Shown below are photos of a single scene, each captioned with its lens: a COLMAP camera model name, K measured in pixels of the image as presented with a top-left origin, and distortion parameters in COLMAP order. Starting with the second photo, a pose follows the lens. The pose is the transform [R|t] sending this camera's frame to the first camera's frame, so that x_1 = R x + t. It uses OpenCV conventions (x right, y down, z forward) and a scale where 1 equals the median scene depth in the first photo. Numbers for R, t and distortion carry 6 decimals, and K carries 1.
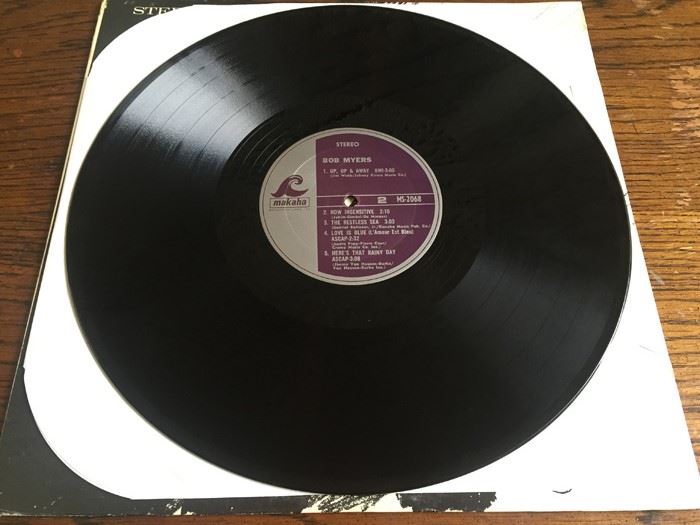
lens RADIAL K [[588.4, 0, 357.1], [0, 588.4, 257.1], [0, 0, 1]] dist [0.005696, -0.003037]
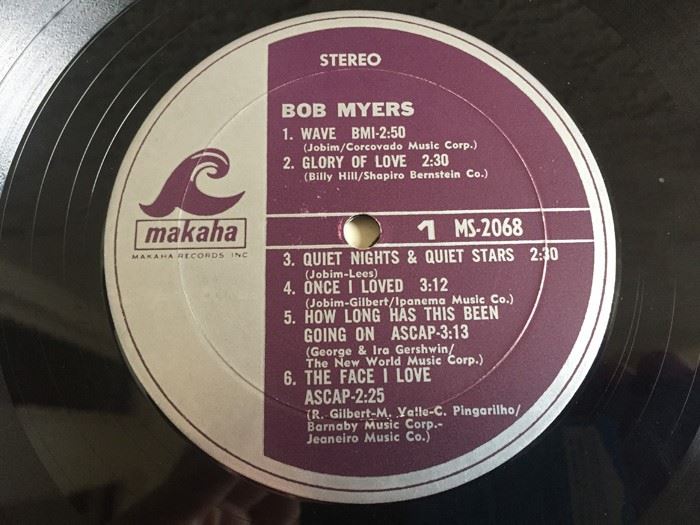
lens RADIAL K [[593.3, 0, 350.0], [0, 593.3, 262.5], [0, 0, 1]] dist [0.005385, -0.000407]
pose [[0.999773, 0.016935, -0.012926, -0.012191], [-0.013944, 0.978879, 0.203962, -0.149816], [0.016108, -0.203736, 0.978893, 0.638485]]
